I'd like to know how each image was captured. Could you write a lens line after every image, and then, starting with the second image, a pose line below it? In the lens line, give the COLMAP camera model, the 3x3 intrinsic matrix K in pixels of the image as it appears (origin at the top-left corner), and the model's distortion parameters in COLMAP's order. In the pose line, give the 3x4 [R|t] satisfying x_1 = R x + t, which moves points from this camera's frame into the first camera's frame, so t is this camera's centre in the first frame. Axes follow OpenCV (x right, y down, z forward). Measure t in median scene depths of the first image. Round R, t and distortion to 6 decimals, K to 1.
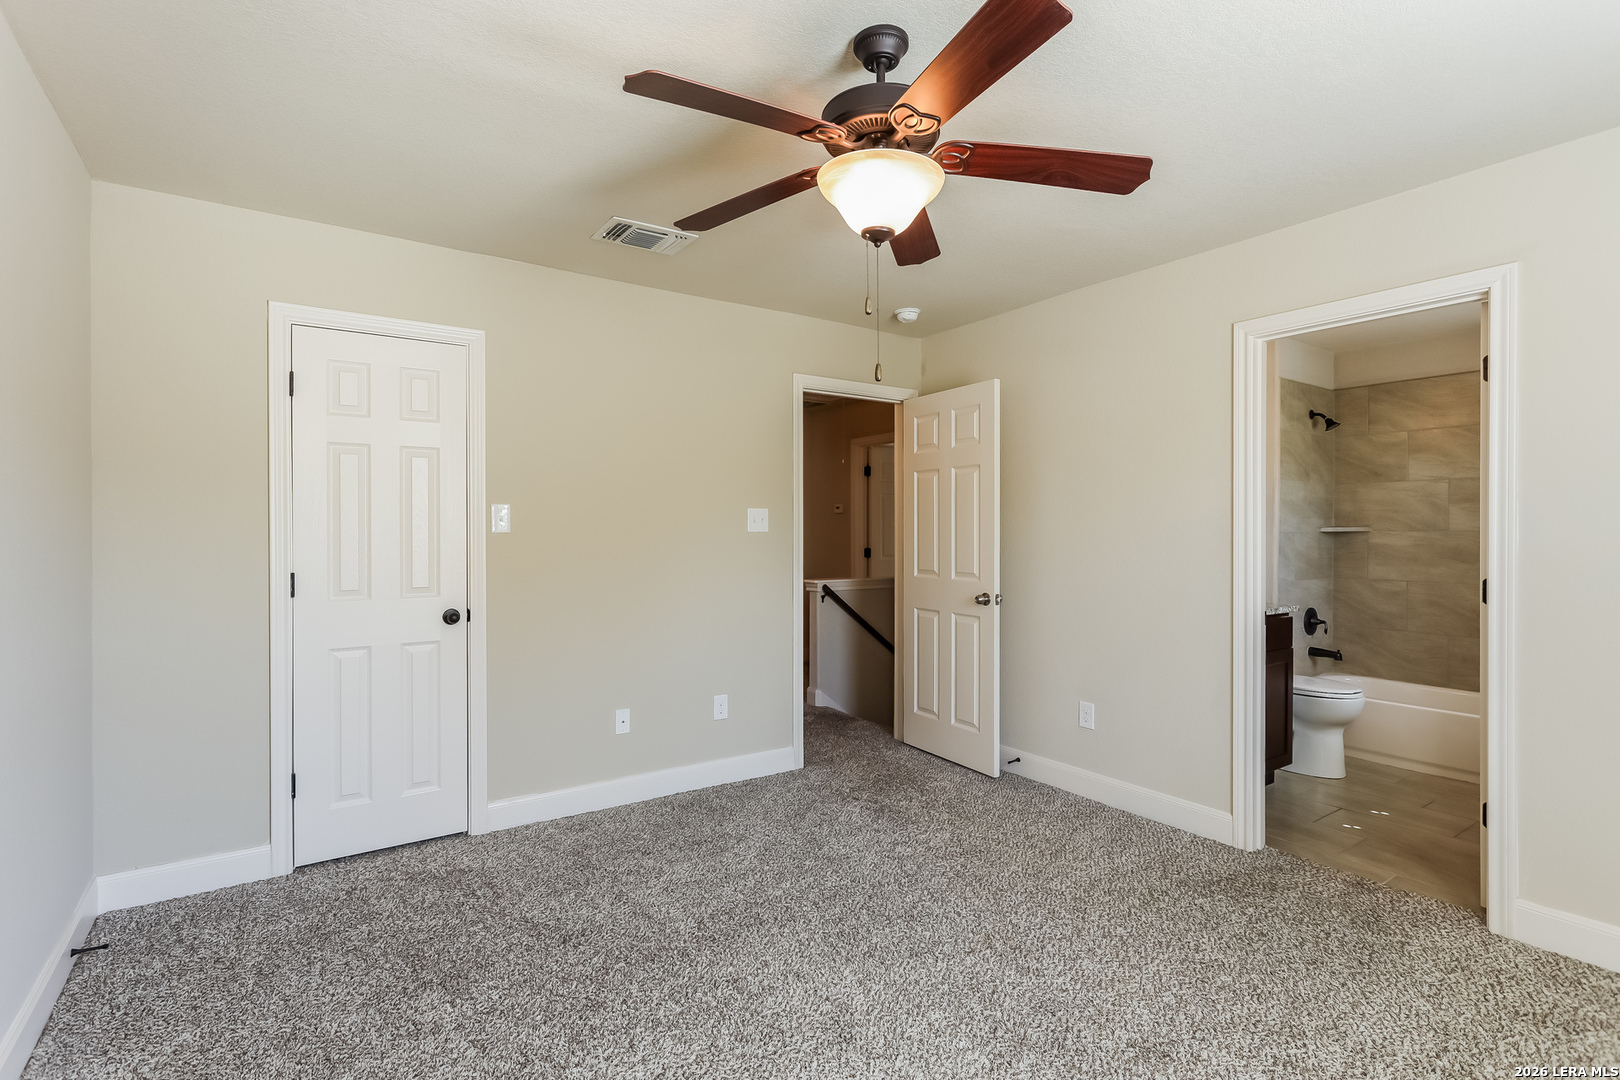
lens RADIAL K [[766.1, 0, 794.3], [0, 766.1, 533.9], [0, 0, 1]] dist [-0.003813, 0.001910]
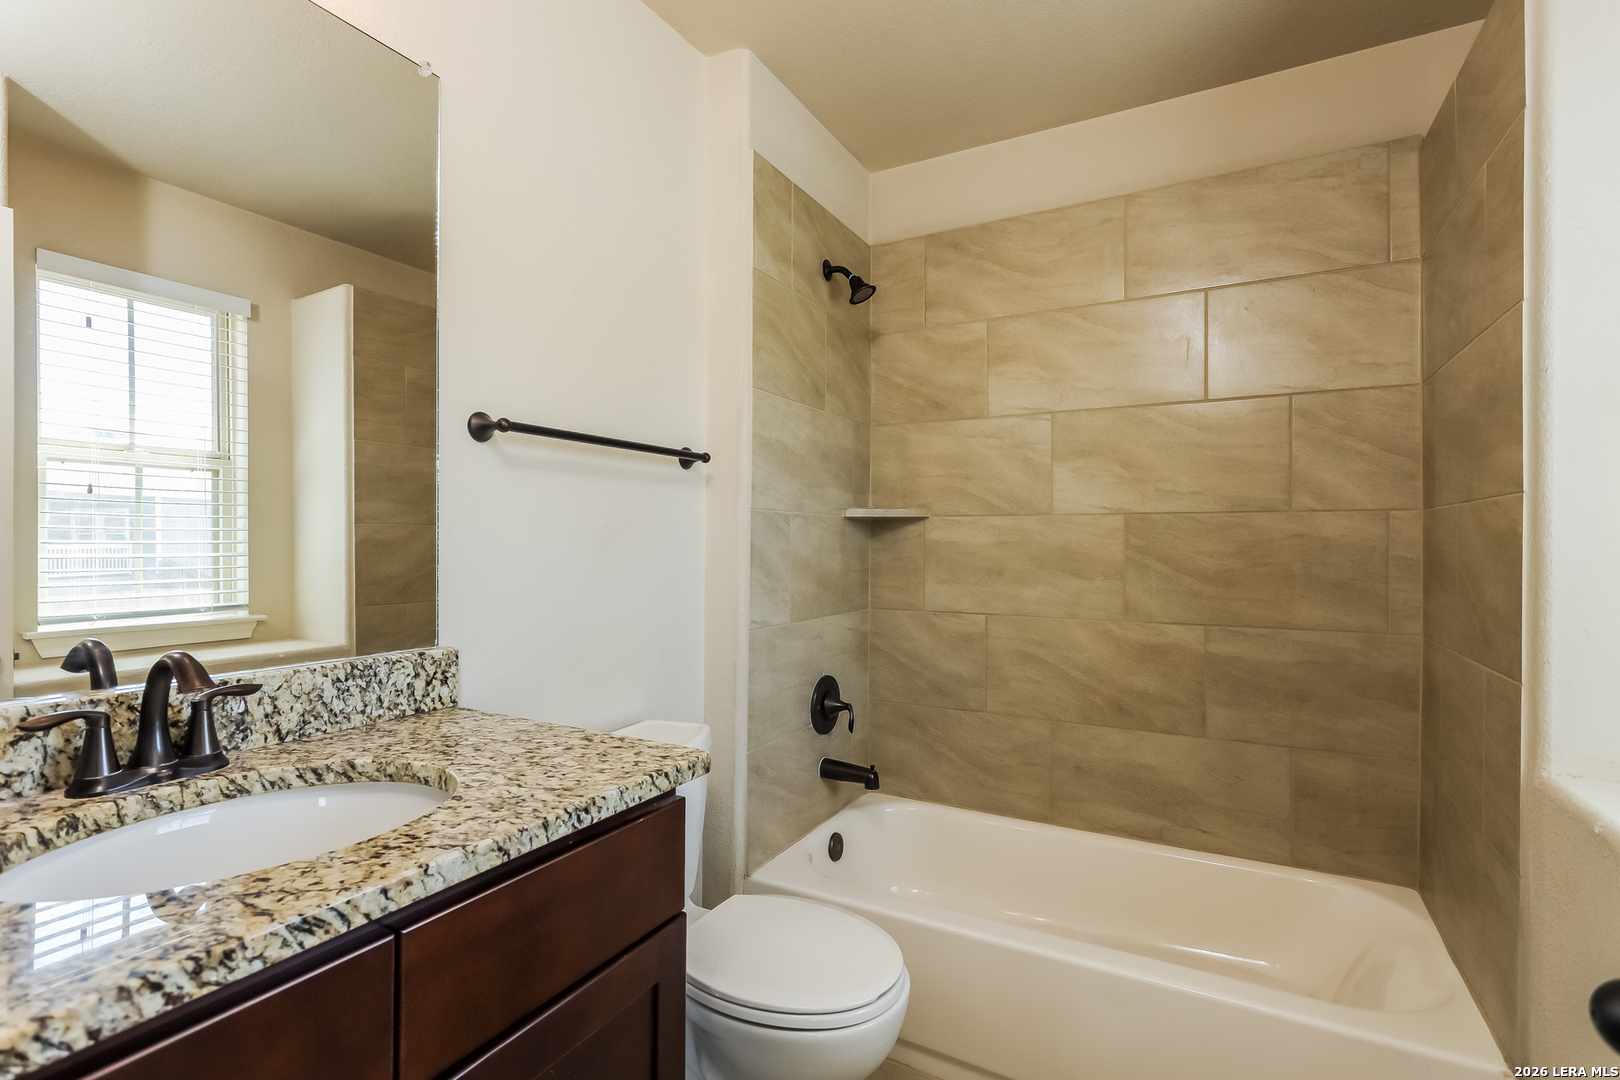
lens RADIAL K [[766.1, 0, 813.7], [0, 766.1, 540.0], [0, 0, 1]] dist [-0.003813, 0.001910]
pose [[0.883581, -0.000327, 0.468278, 0.452509], [0.000945, 0.999999, -0.001085, 0.012673], [-0.468277, 0.001402, 0.883581, 0.592236]]
